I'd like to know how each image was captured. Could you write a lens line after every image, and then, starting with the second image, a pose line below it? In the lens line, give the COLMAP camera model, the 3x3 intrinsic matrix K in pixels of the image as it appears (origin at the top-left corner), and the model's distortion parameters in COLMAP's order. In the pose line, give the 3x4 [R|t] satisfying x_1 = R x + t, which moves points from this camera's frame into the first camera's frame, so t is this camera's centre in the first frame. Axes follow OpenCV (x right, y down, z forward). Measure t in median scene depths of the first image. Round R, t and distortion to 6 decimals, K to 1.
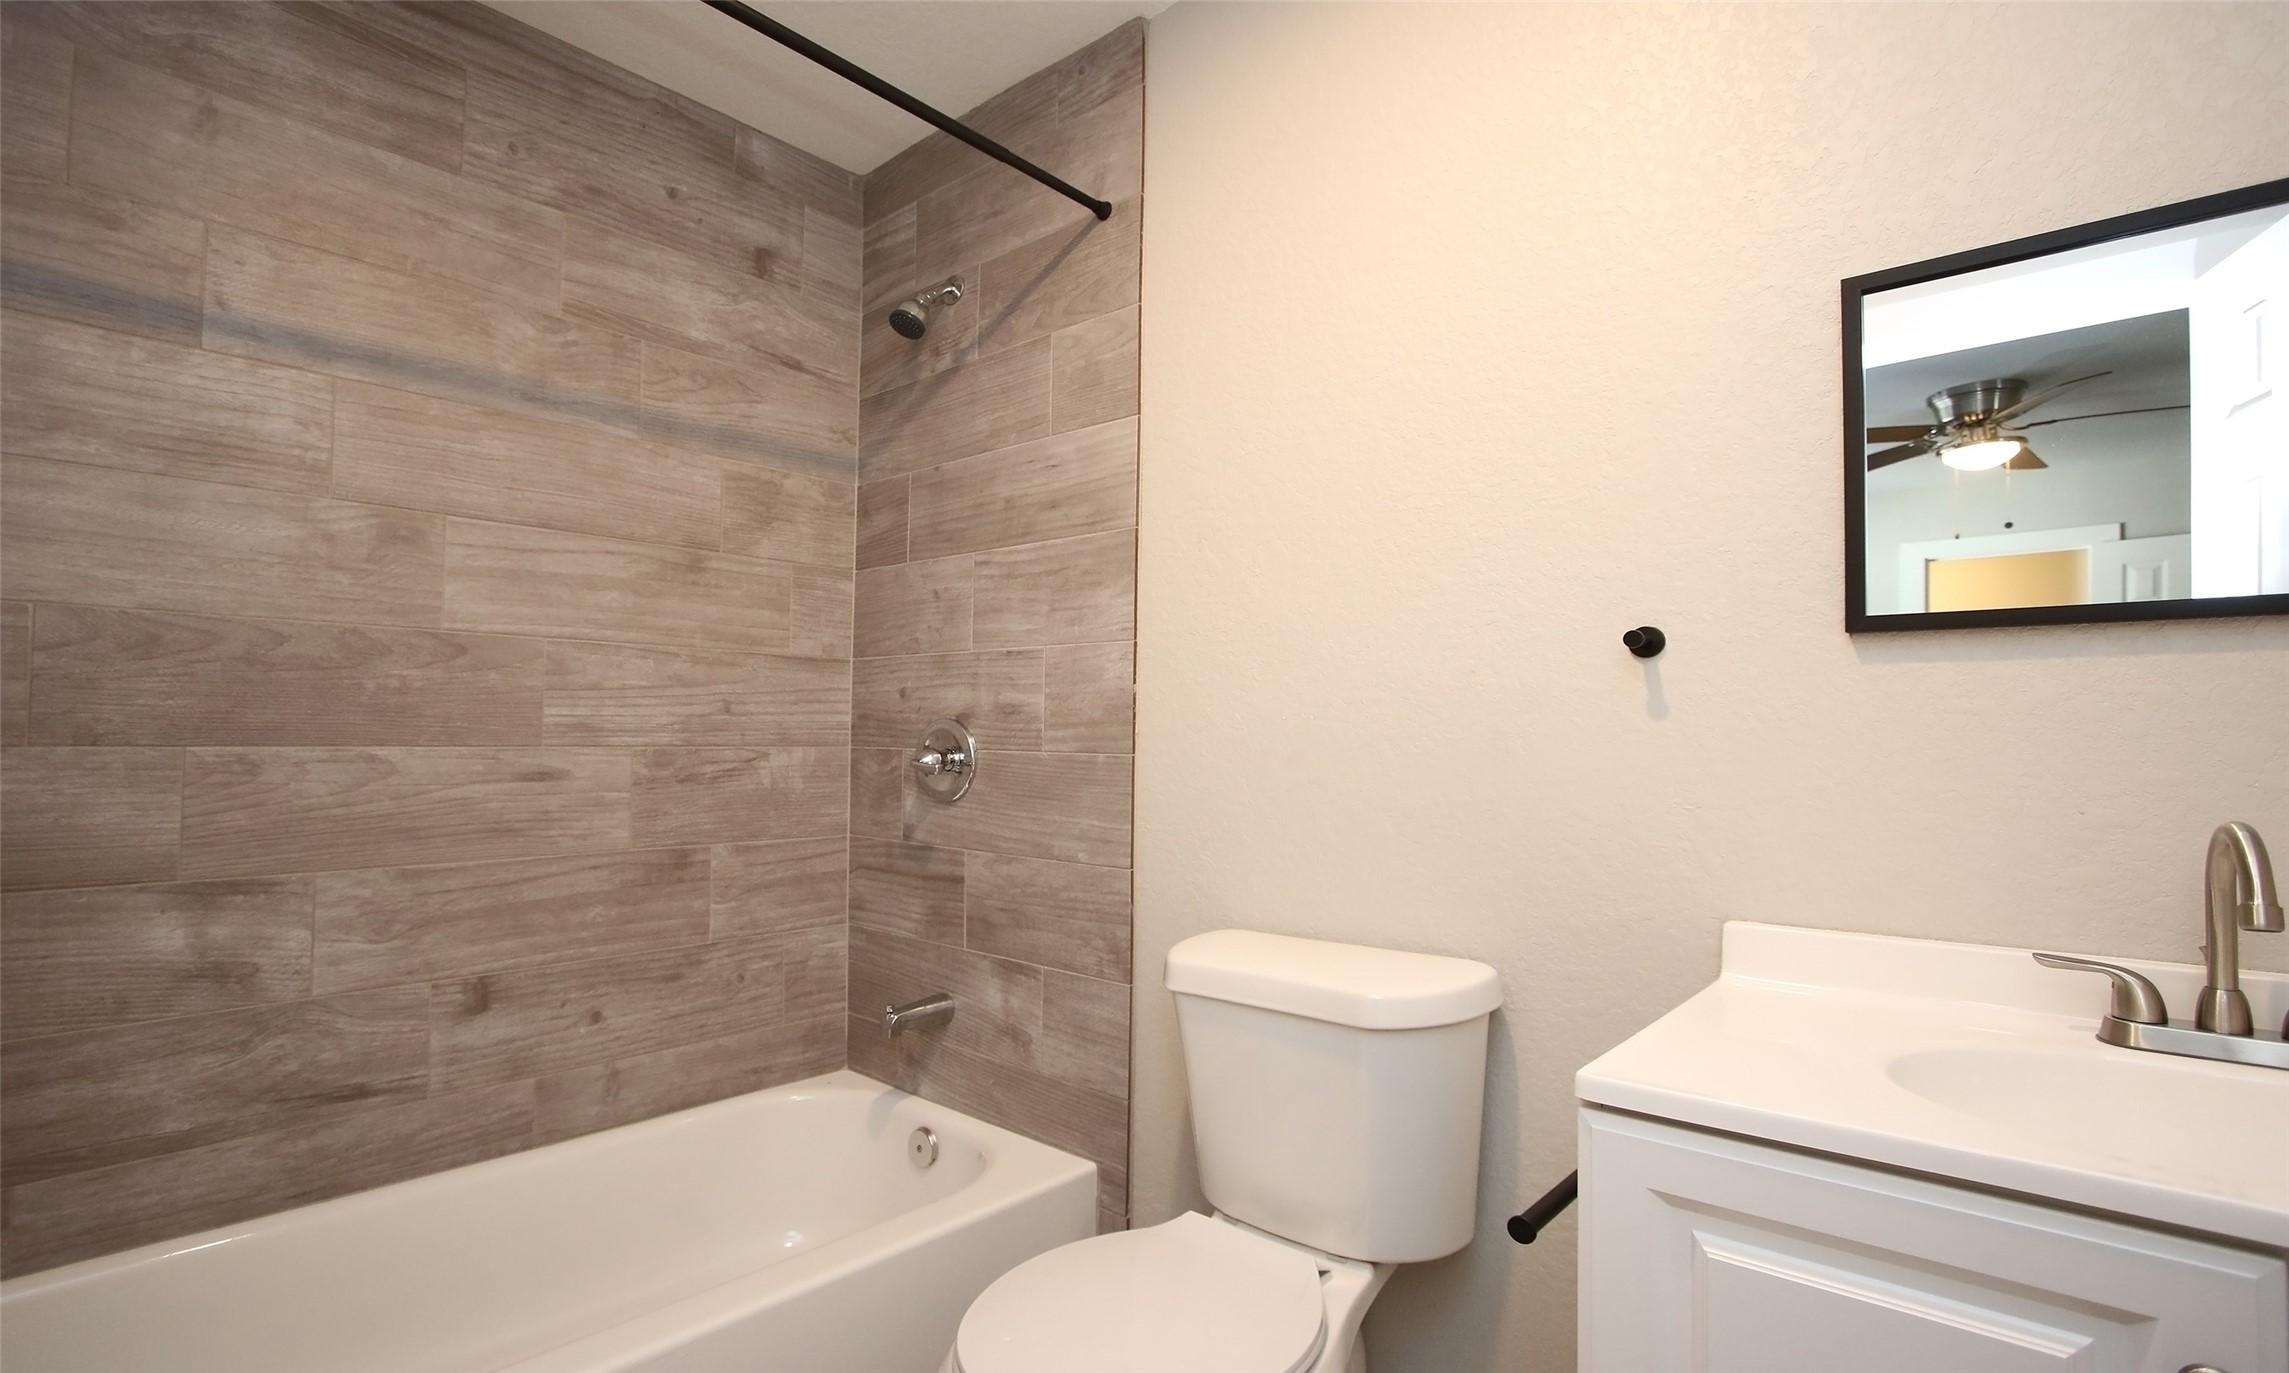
lens RADIAL K [[1059.9, 0, 1140.7], [0, 1059.9, 705.2], [0, 0, 1]] dist [-0.023251, 0.004433]
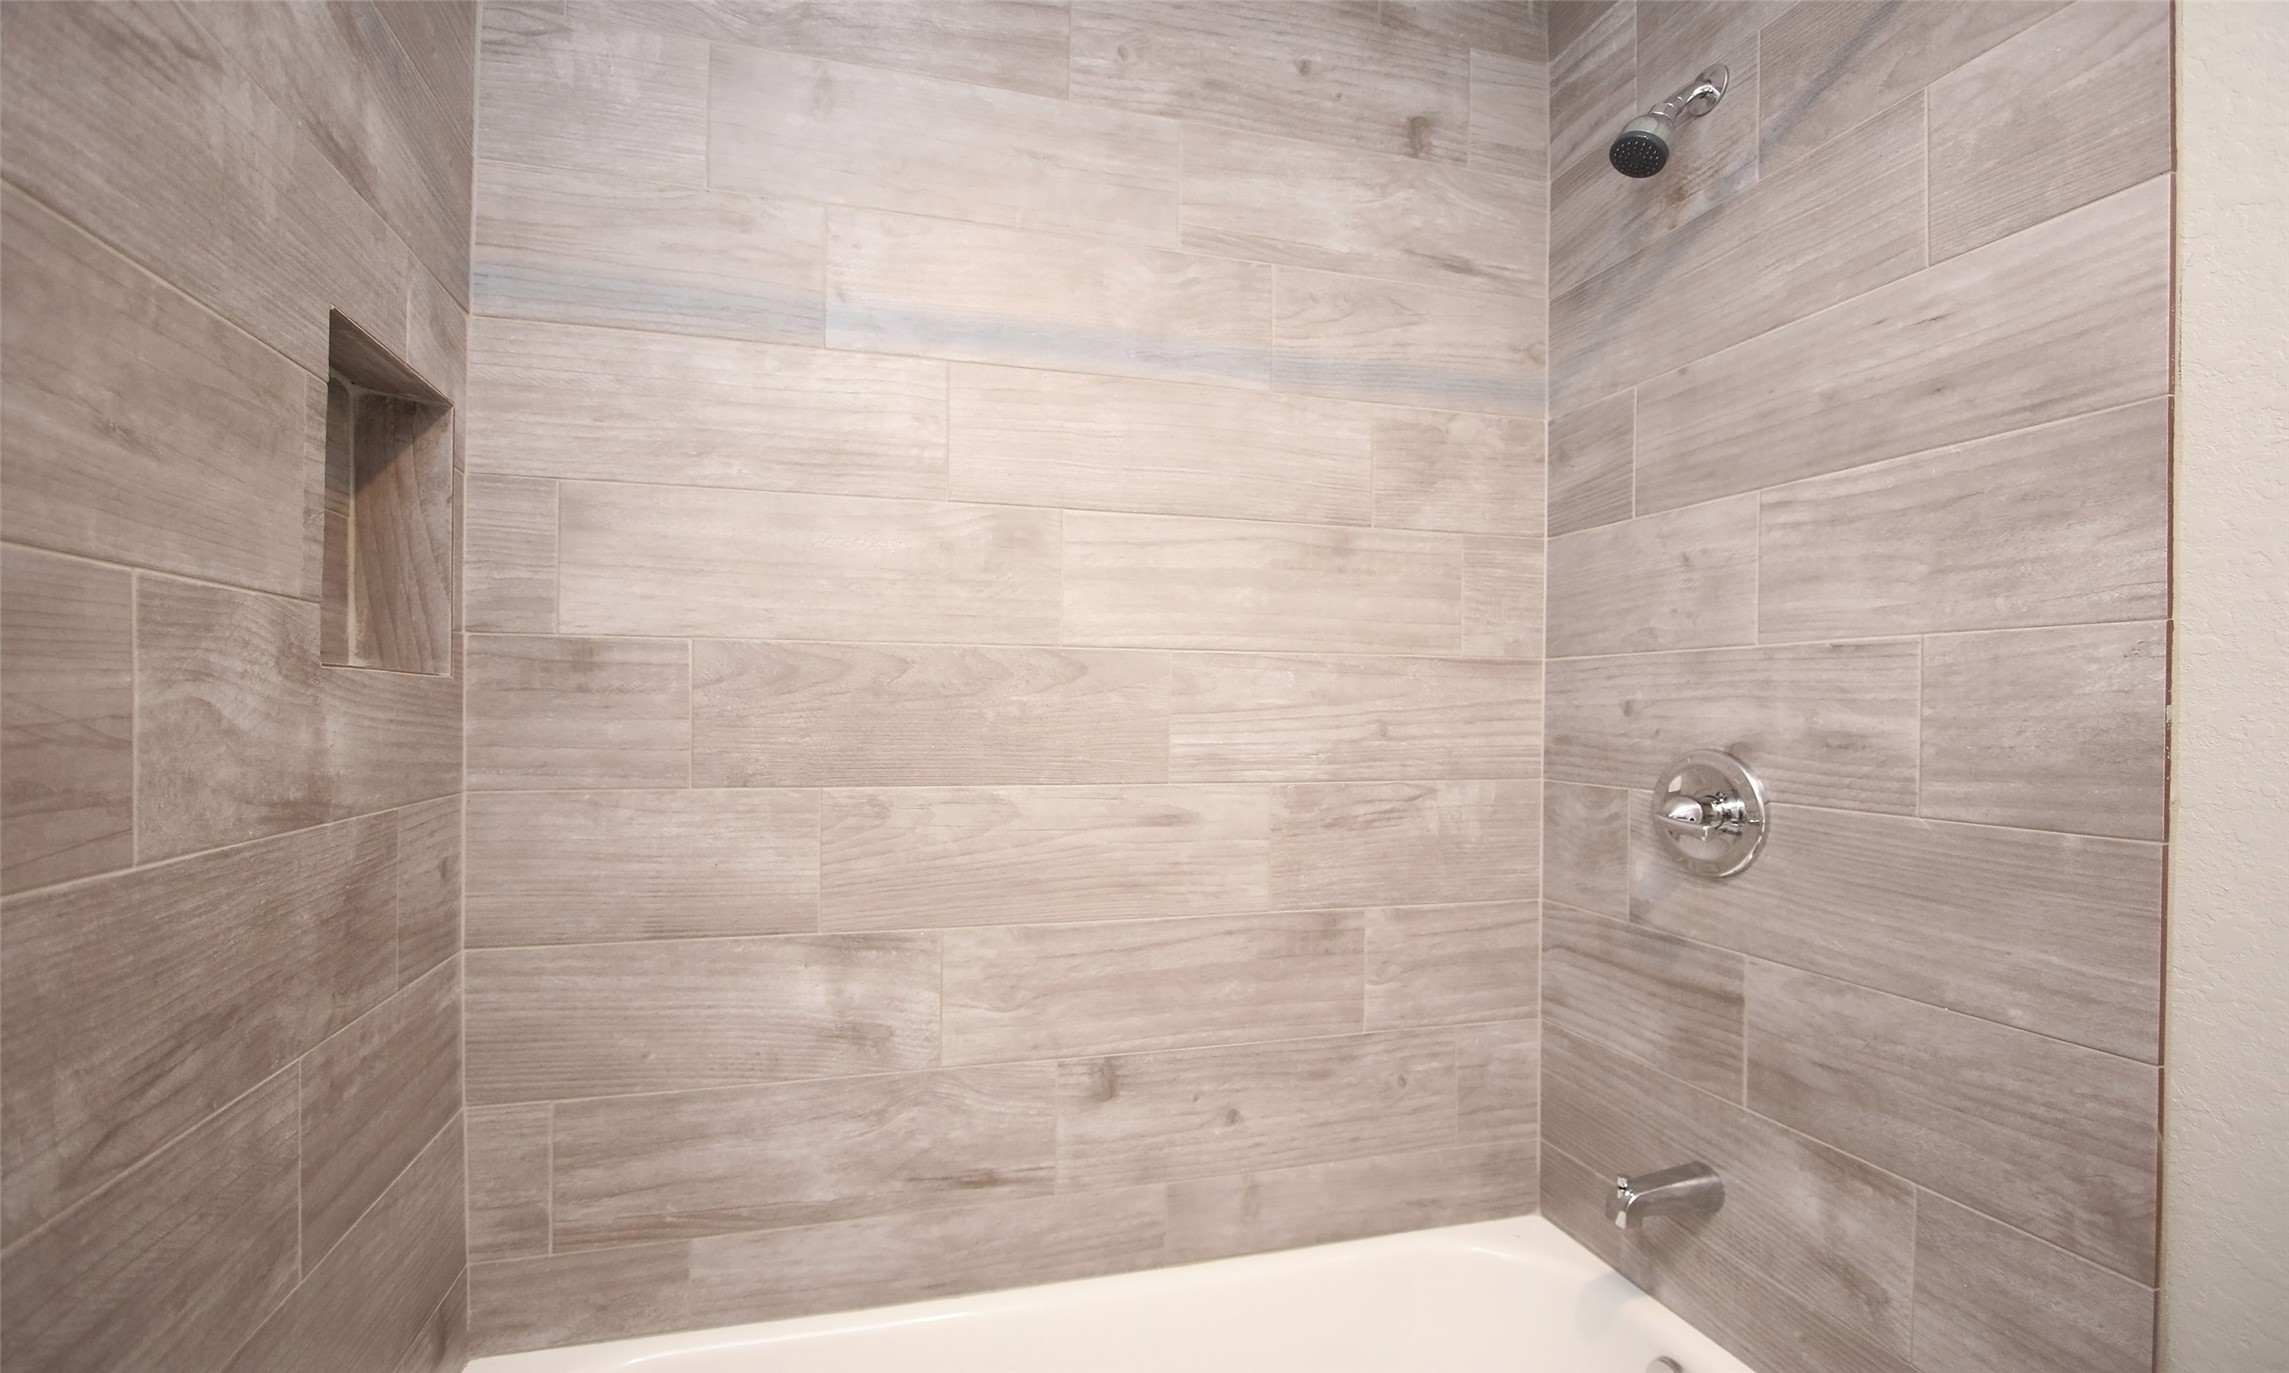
lens RADIAL K [[1059.9, 0, 1140.7], [0, 1059.9, 705.2], [0, 0, 1]] dist [-0.023251, 0.004433]
pose [[0.842704, -0.006476, -0.538339, -0.147442], [0.015281, 0.999813, 0.011893, -0.032036], [0.538161, -0.018248, 0.842645, 0.302519]]
